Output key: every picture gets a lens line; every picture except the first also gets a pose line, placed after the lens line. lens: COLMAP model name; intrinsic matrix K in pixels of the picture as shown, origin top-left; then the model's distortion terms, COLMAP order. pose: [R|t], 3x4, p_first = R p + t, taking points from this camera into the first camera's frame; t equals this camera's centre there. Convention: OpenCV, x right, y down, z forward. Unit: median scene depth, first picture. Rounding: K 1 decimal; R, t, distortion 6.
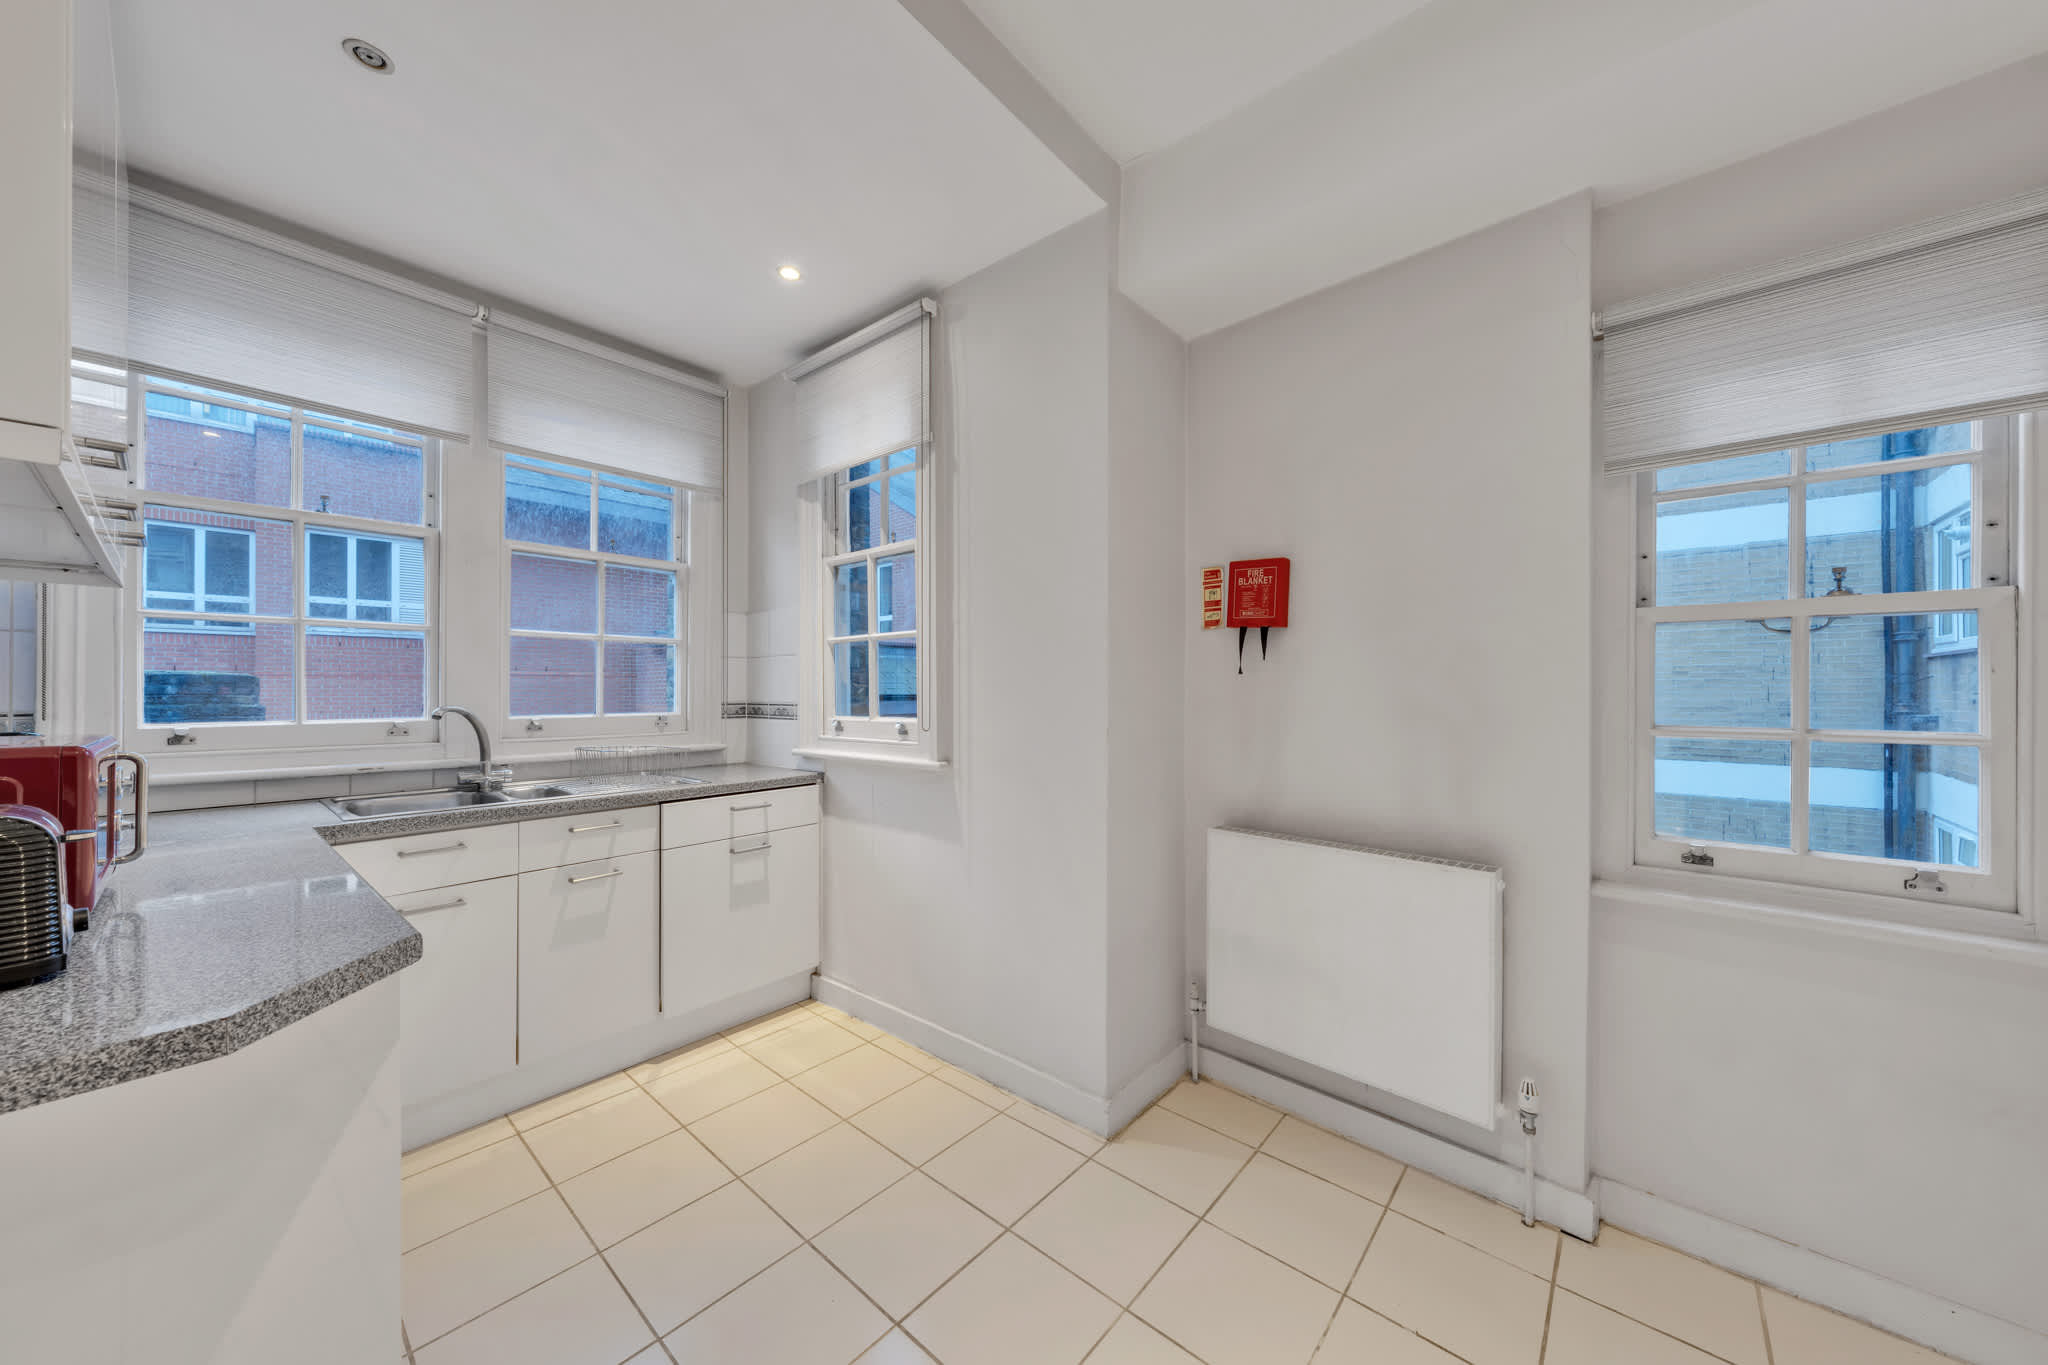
lens RADIAL K [[712.4, 0, 1017.6], [0, 712.4, 682.9], [0, 0, 1]] dist [0.000590, -0.000024]
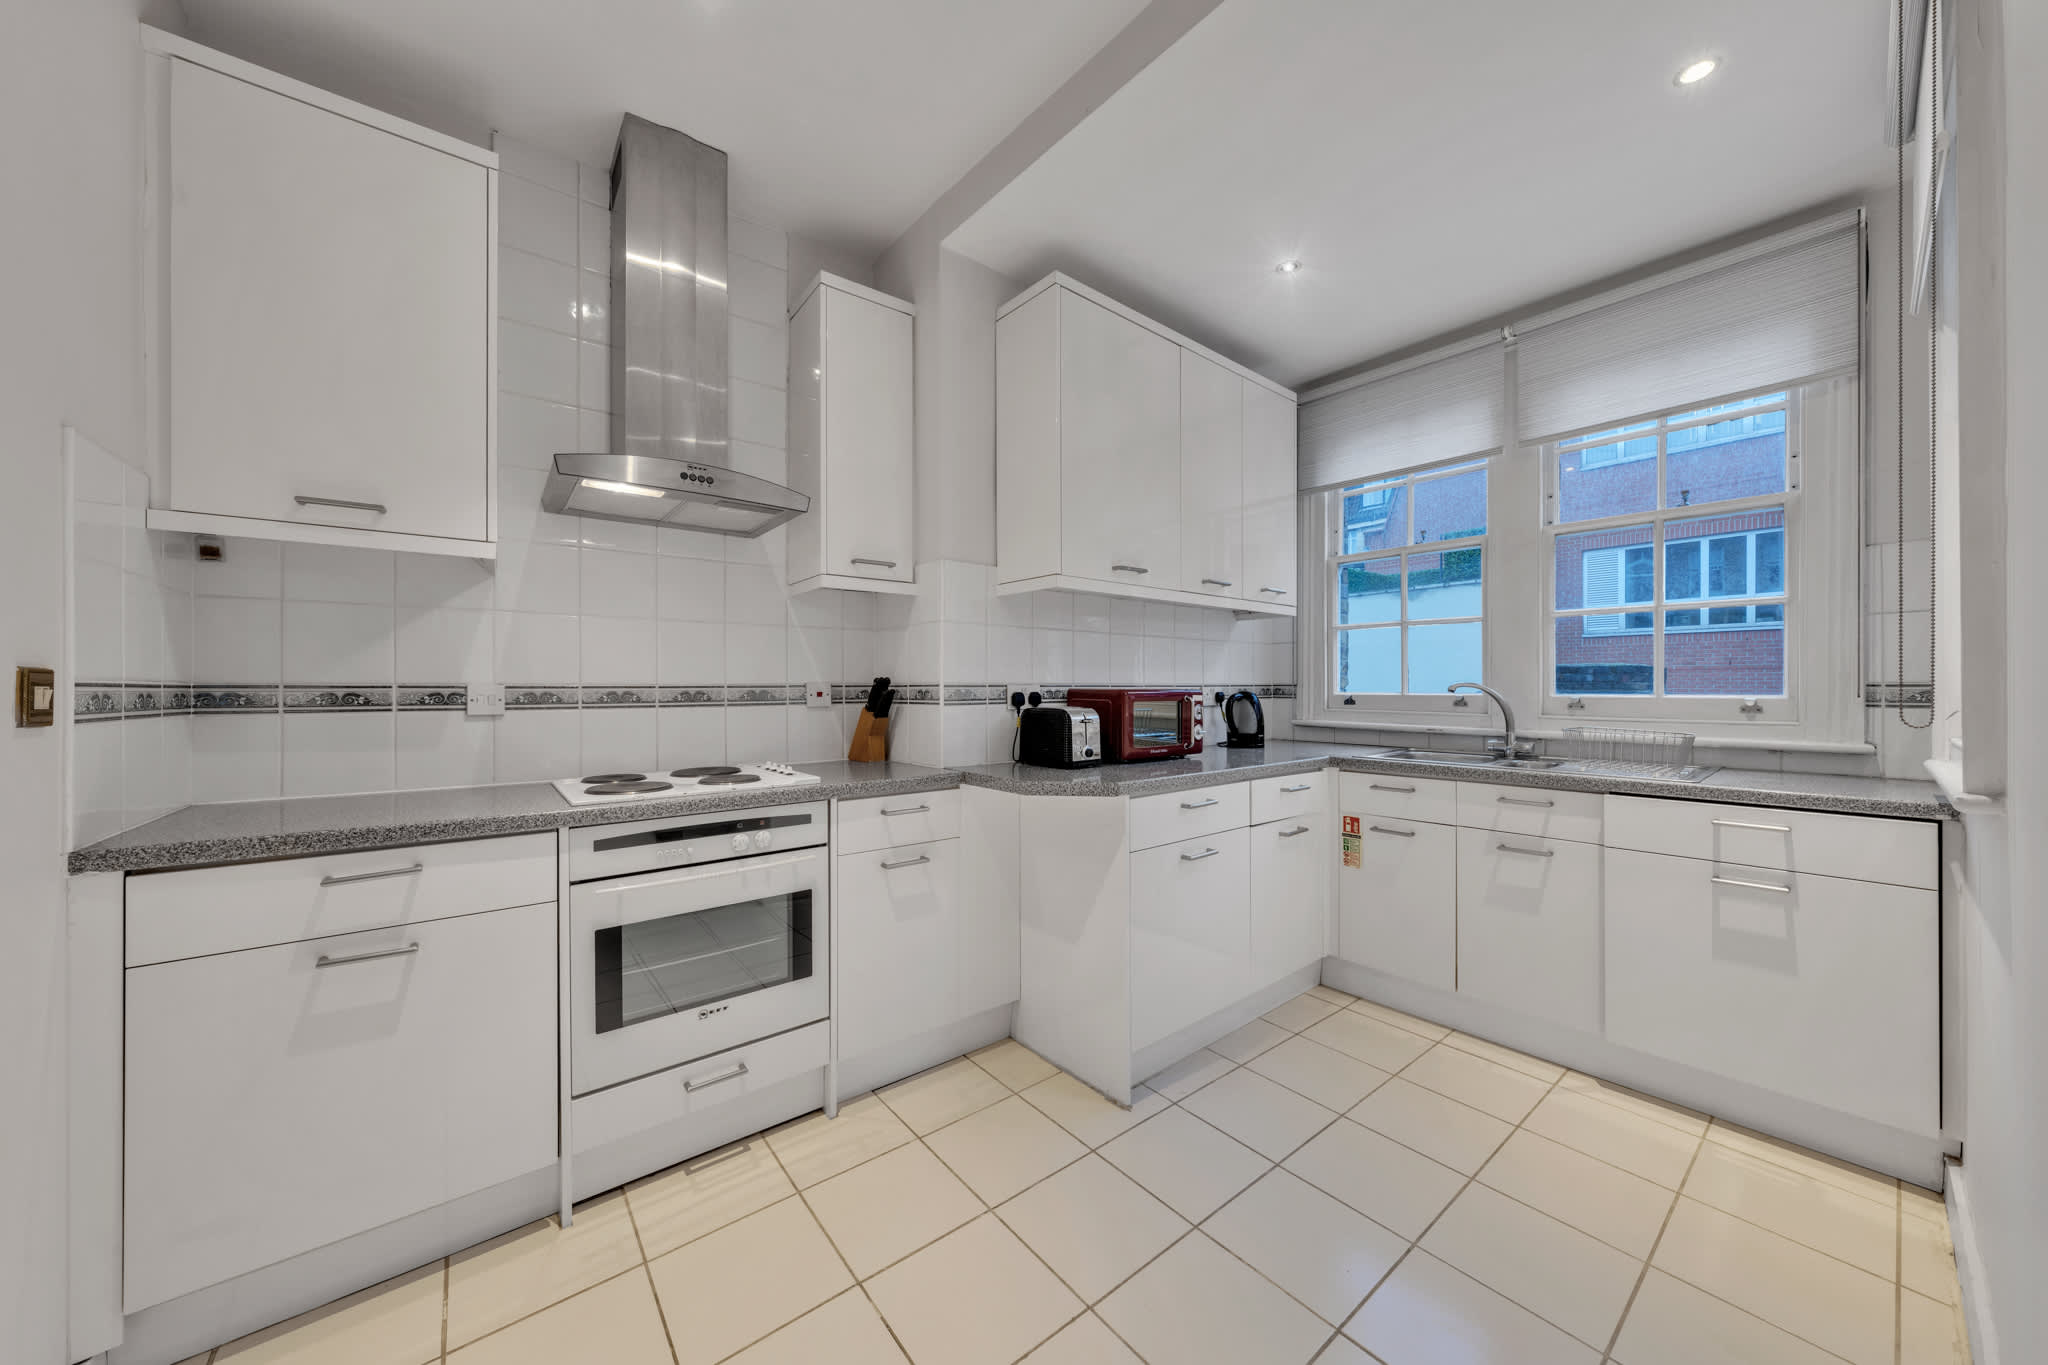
lens RADIAL K [[712.4, 0, 1017.6], [0, 712.4, 682.9], [0, 0, 1]] dist [0.000590, -0.000024]
pose [[-0.188373, -0.004603, -0.982087, 0.488892], [0.008878, 0.999940, -0.006389, 0.031862], [0.982058, -0.009923, -0.188320, 0.447339]]
